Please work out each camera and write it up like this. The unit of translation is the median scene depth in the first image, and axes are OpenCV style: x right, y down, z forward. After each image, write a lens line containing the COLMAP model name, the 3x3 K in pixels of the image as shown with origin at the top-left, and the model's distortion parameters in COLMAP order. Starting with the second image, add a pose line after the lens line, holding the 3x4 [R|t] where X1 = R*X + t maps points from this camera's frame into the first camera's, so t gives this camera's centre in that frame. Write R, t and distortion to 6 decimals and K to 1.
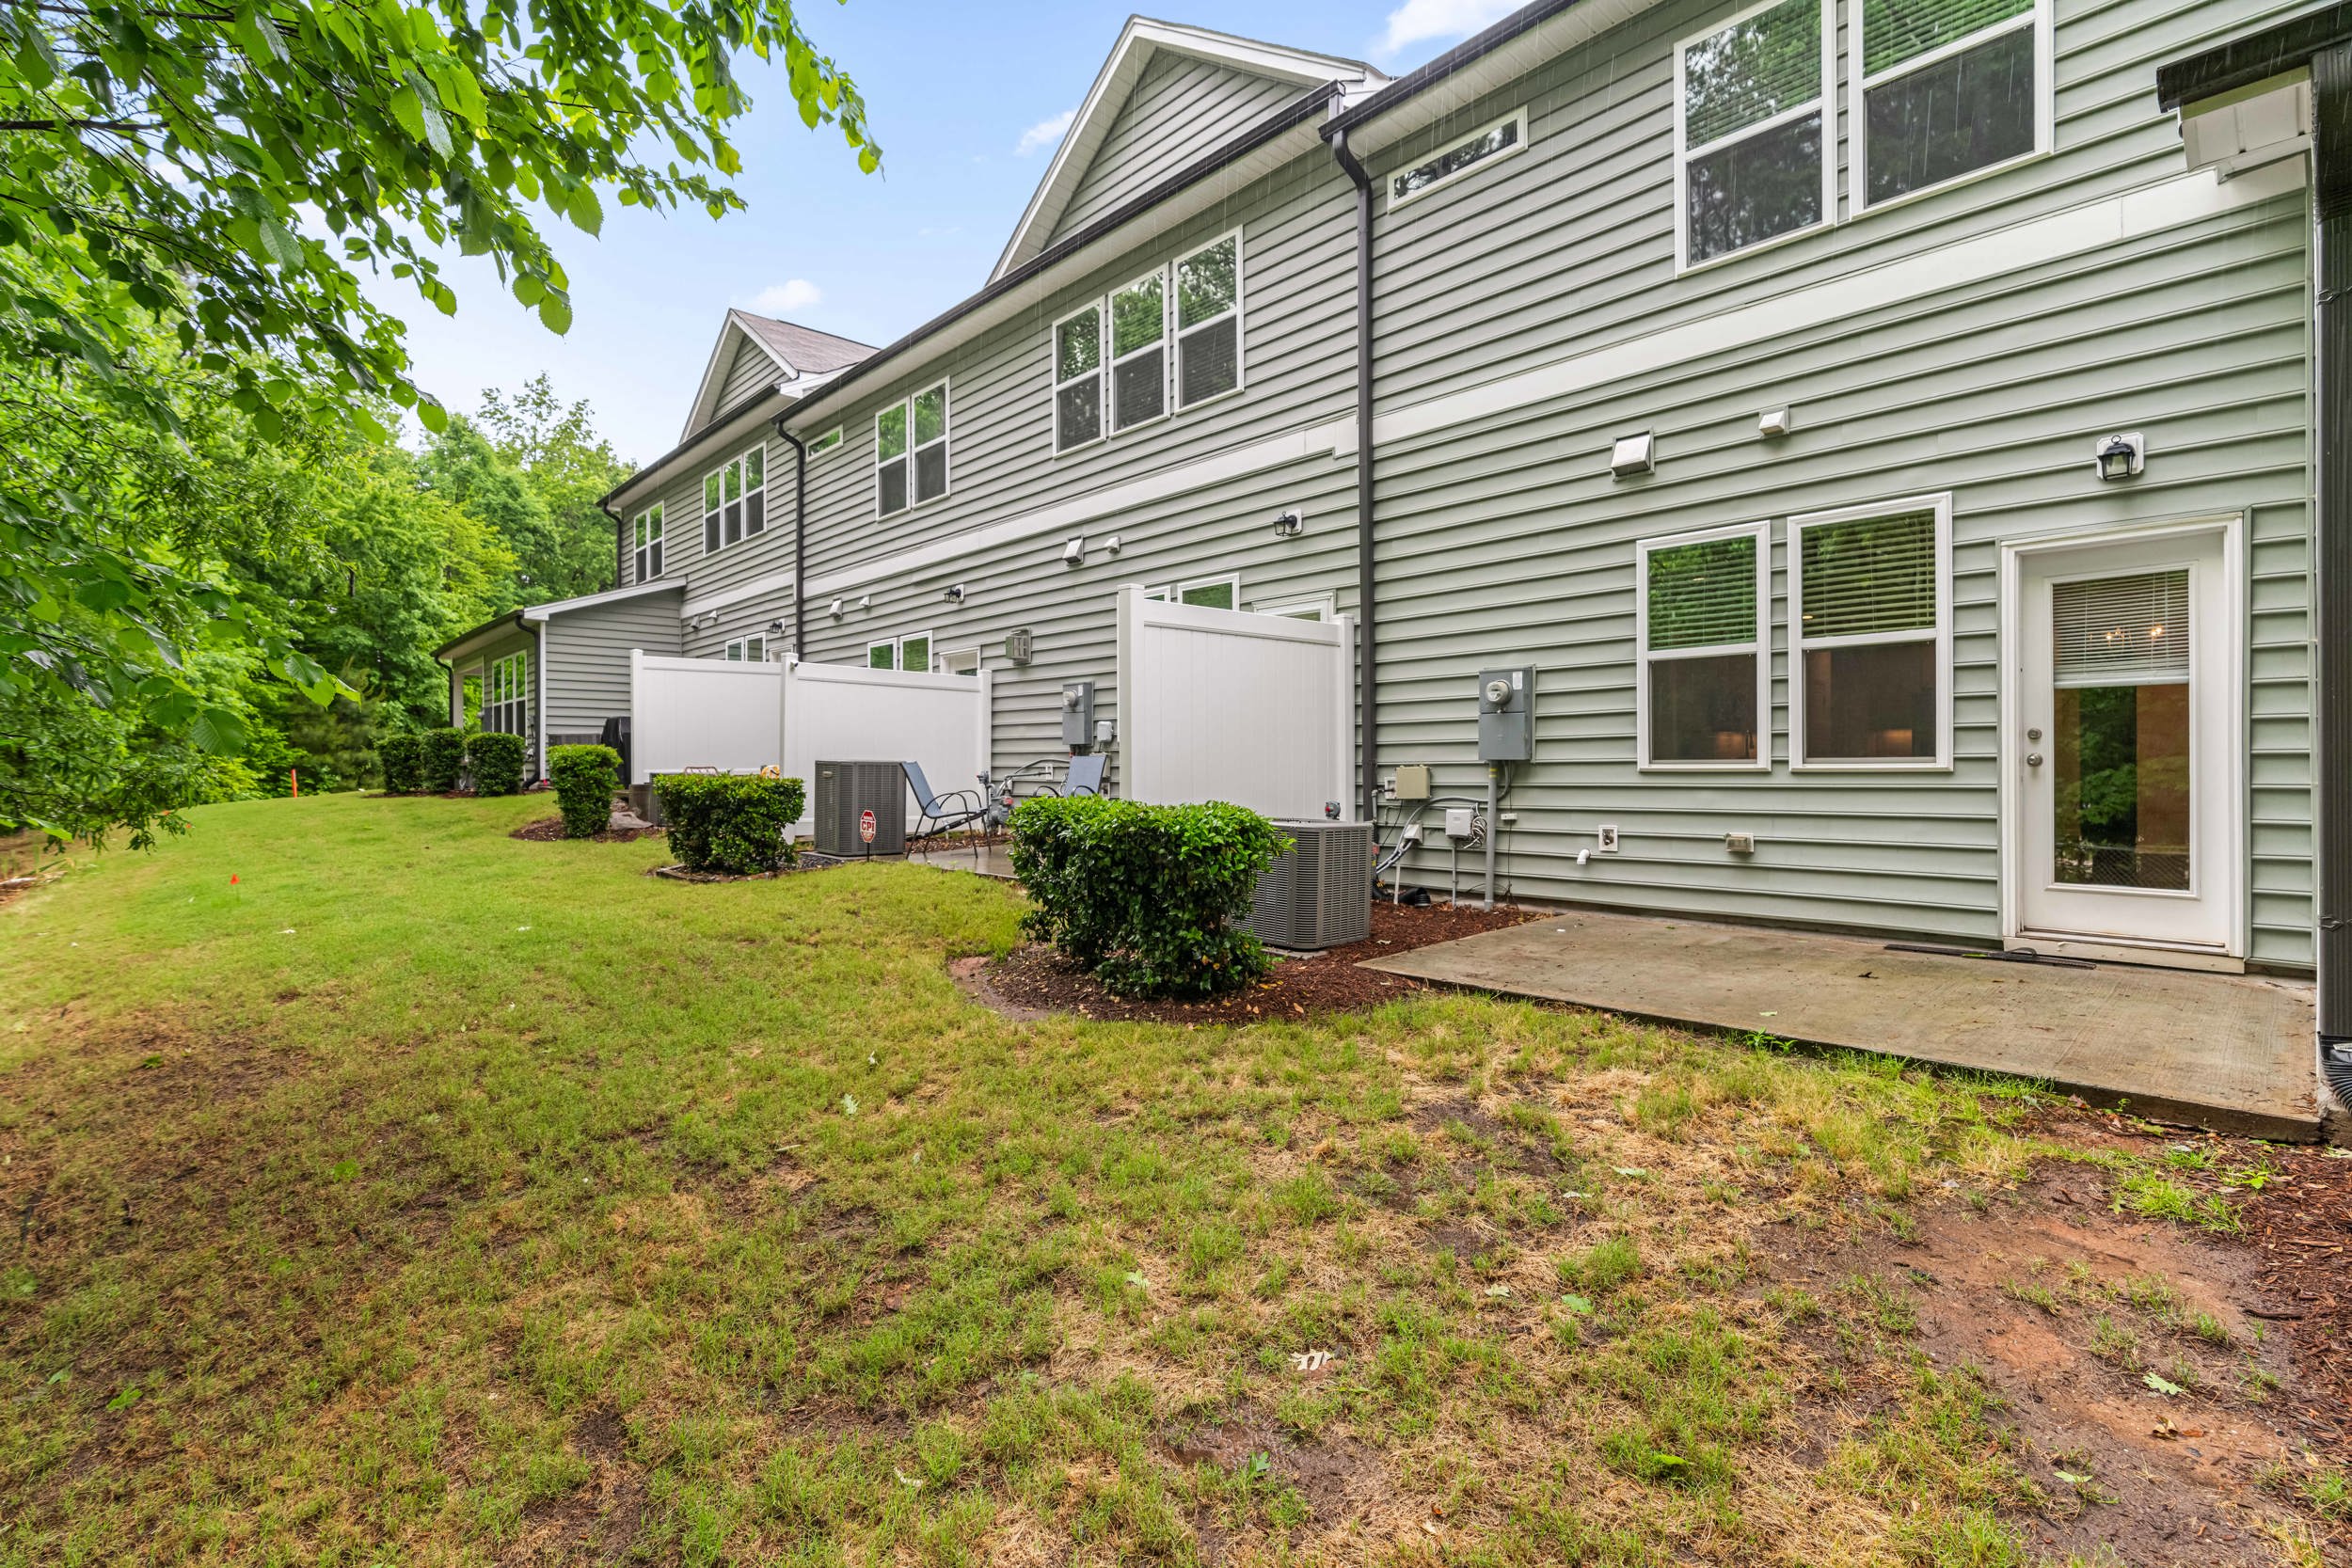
lens RADIAL K [[1046.5, 0, 1176.0], [0, 1046.5, 784.0], [0, 0, 1]] dist [-0.000695, 0.000416]
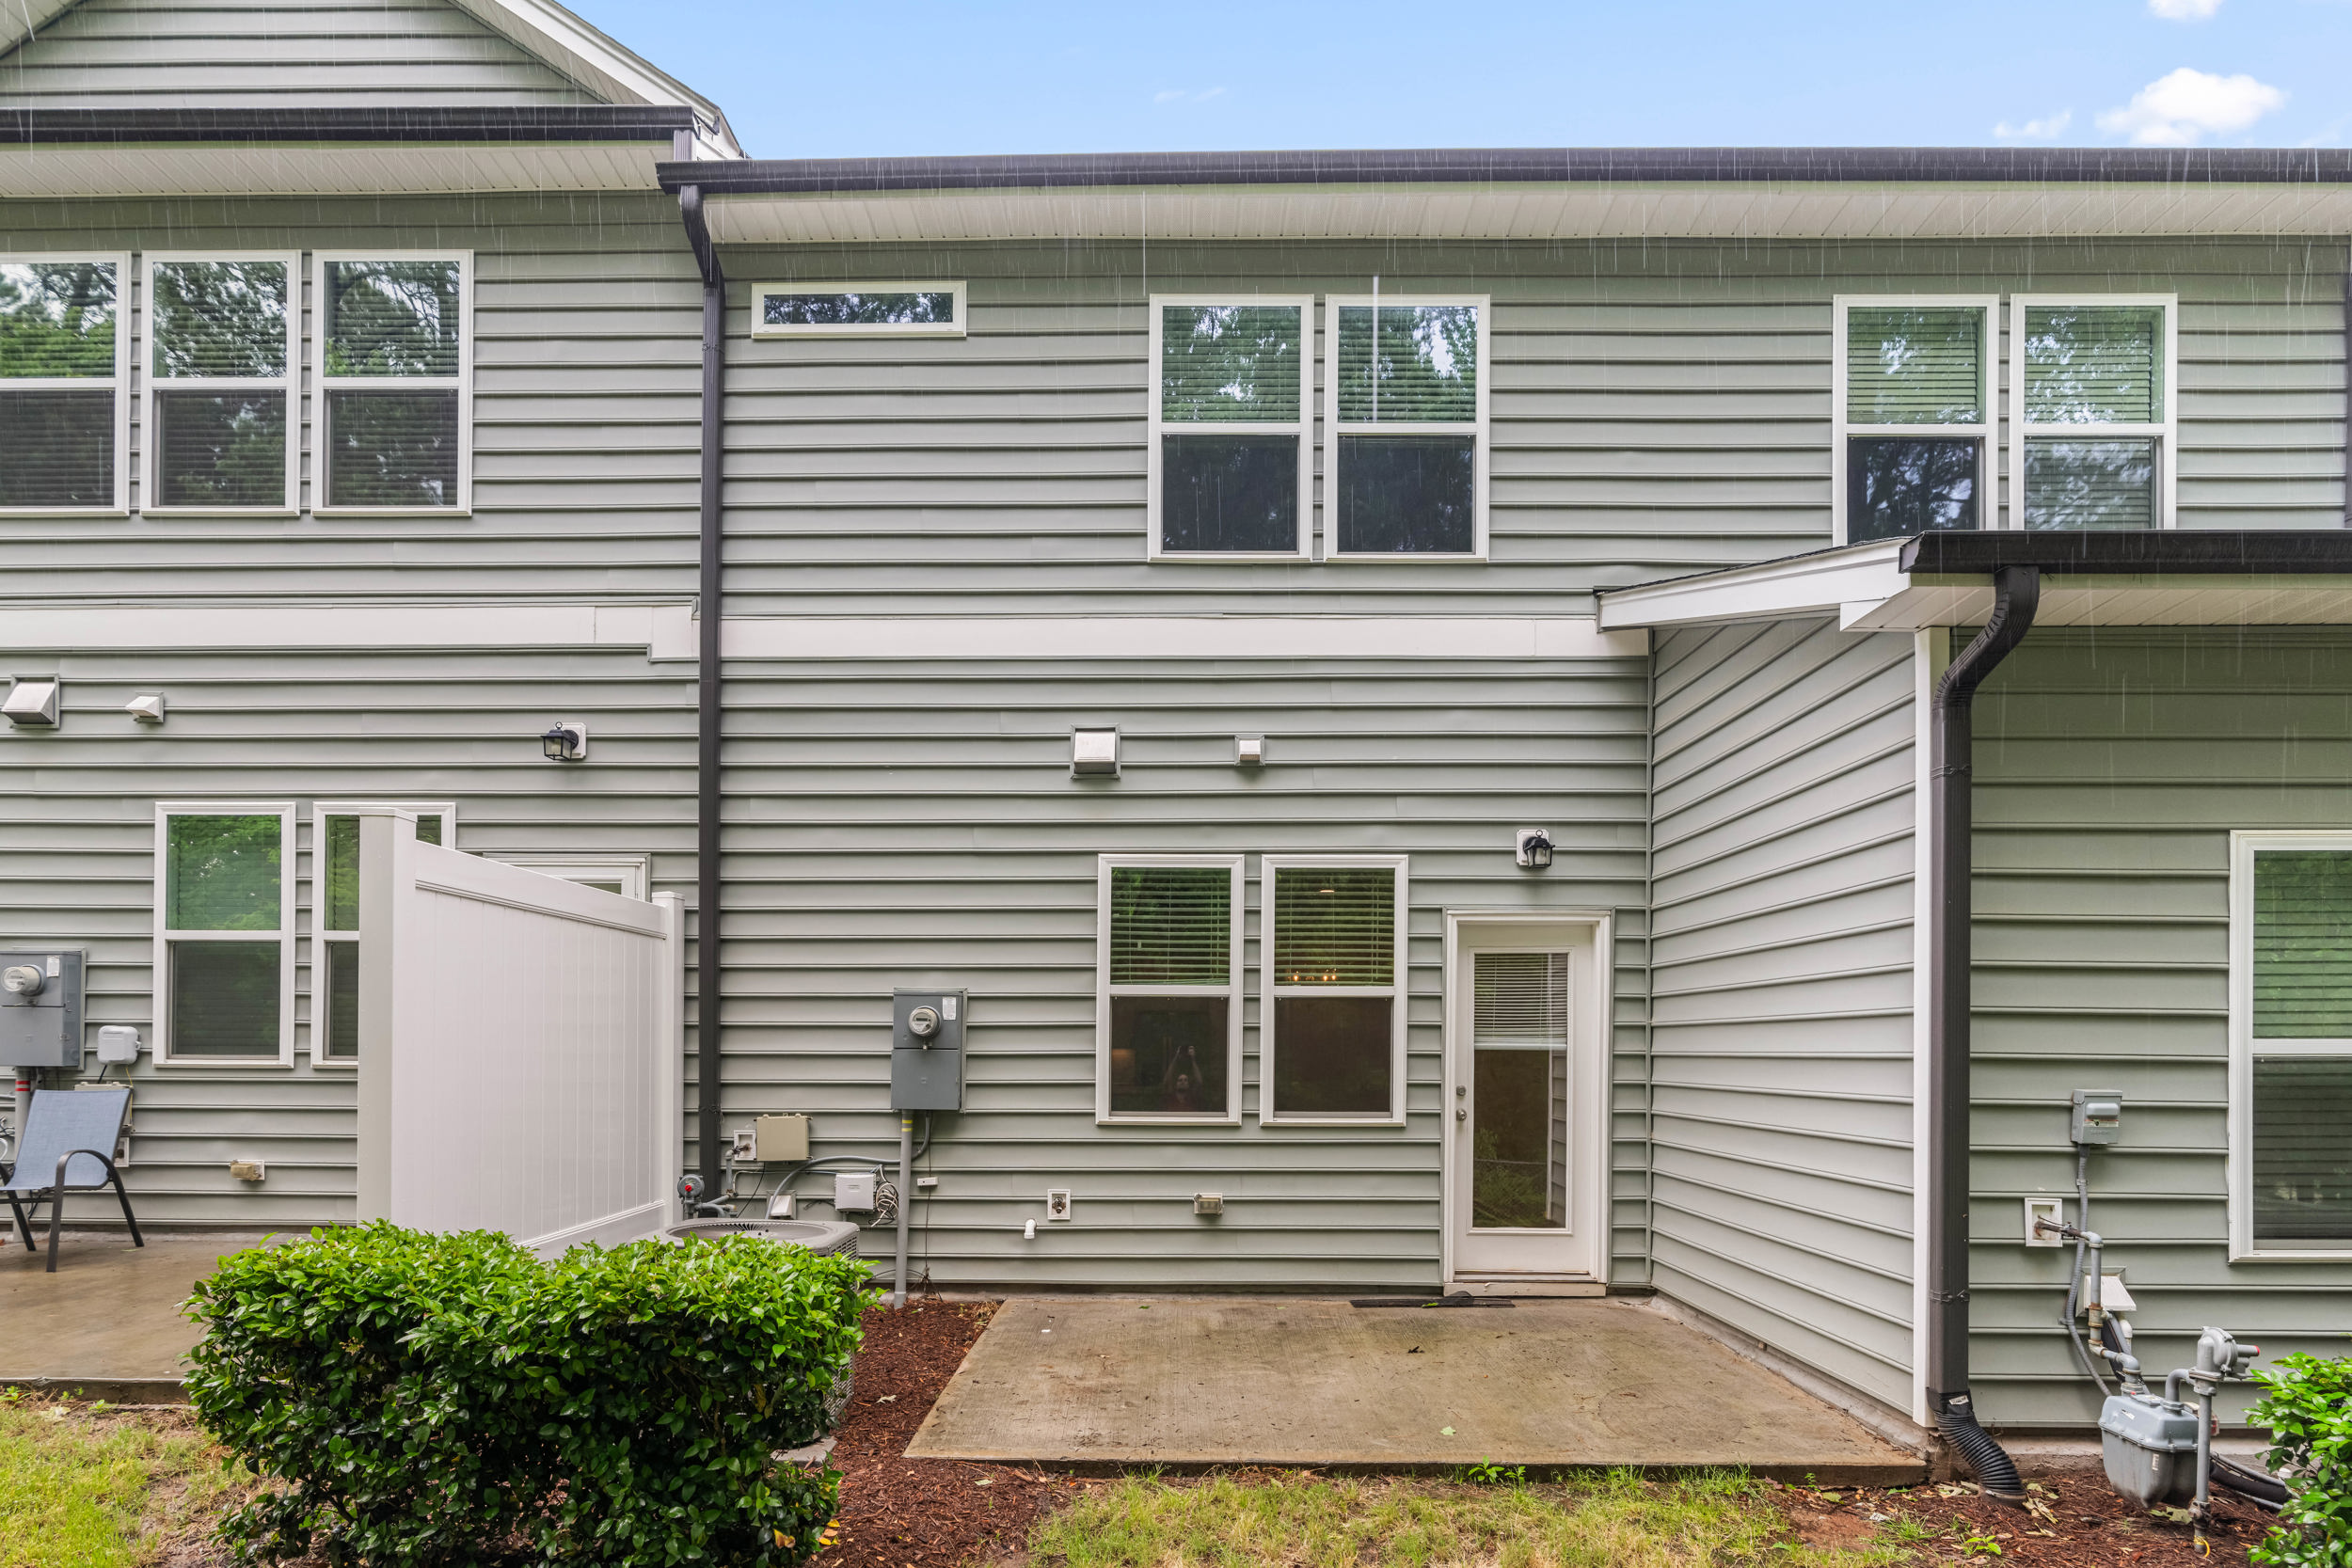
lens RADIAL K [[1143.1, 0, 1177.0], [0, 1143.1, 1066.4], [0, 0, 1]] dist [-0.003973, 0.000912]
pose [[0.696431, 0.002582, 0.717619, -0.181456], [0.005120, 0.999950, -0.008566, -0.051462], [-0.717605, 0.009640, 0.696383, 0.310742]]
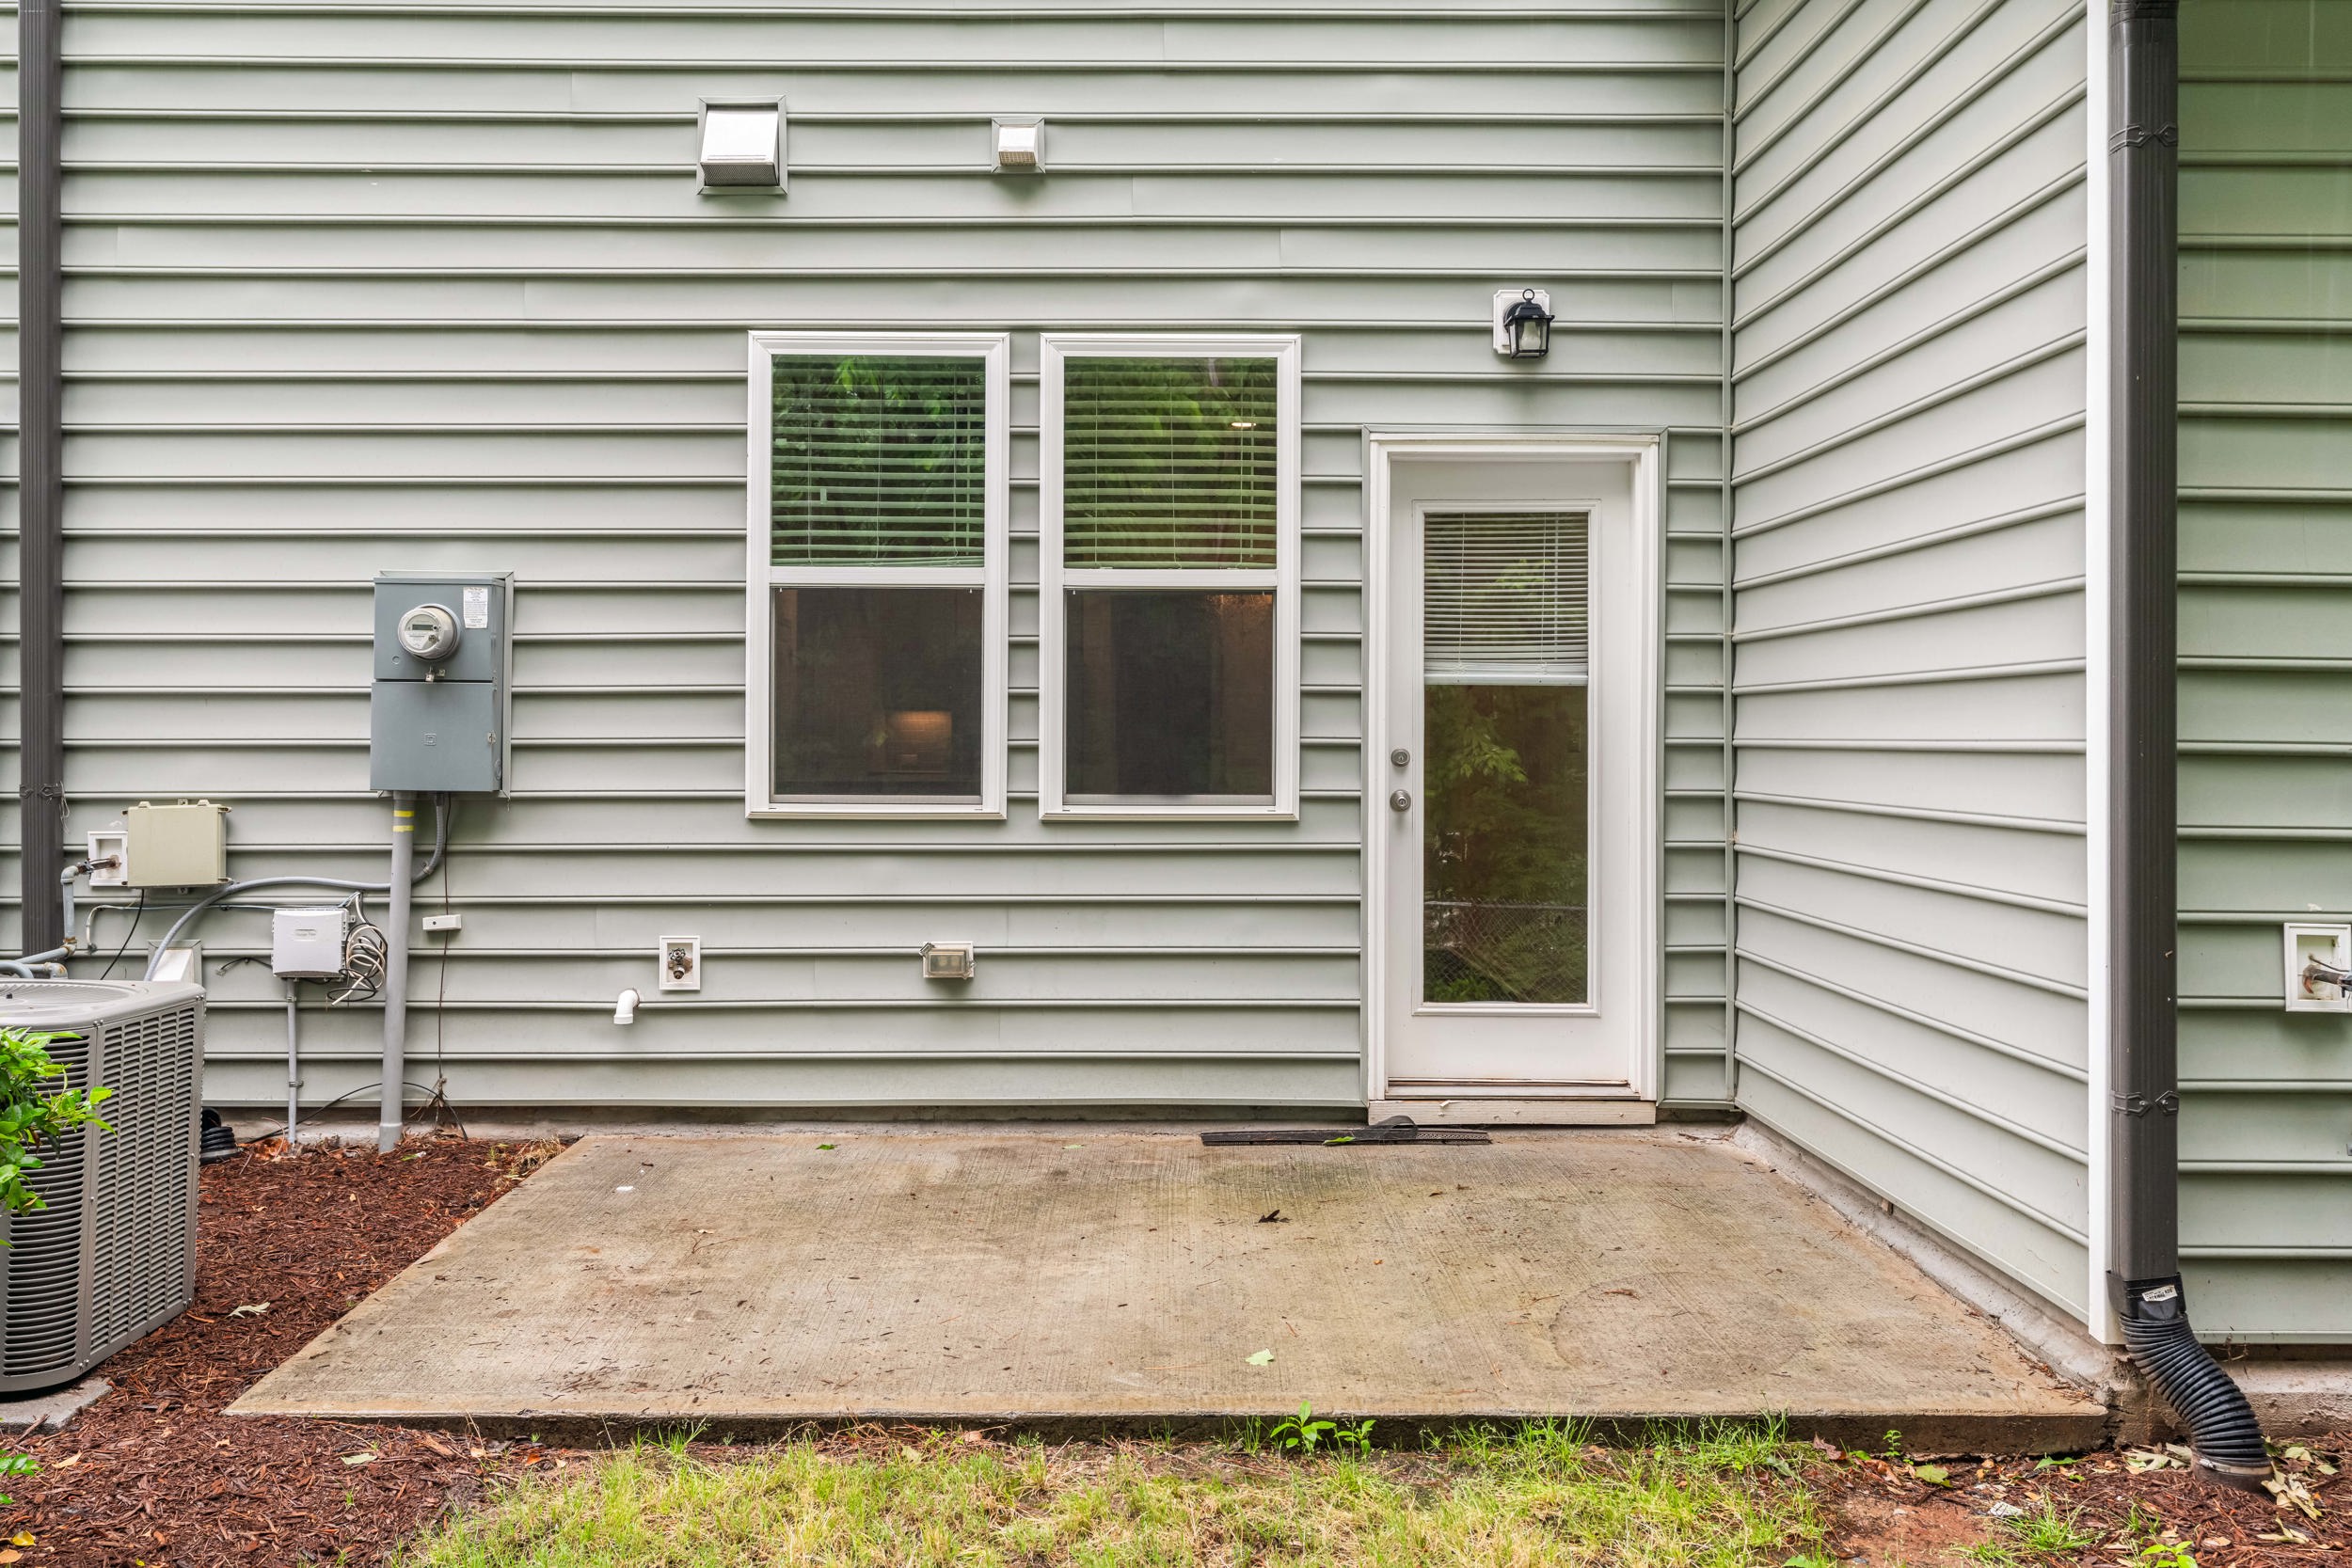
lens RADIAL K [[1966.1, 0, 1167.0], [0, 1966.1, 745.5], [0, 0, 1]] dist [0.011537, -0.002910]
pose [[0.679357, 0.007639, 0.733768, -0.081615], [0.005161, 0.999871, -0.015188, -0.030652], [-0.733790, 0.014105, 0.679230, 0.262245]]
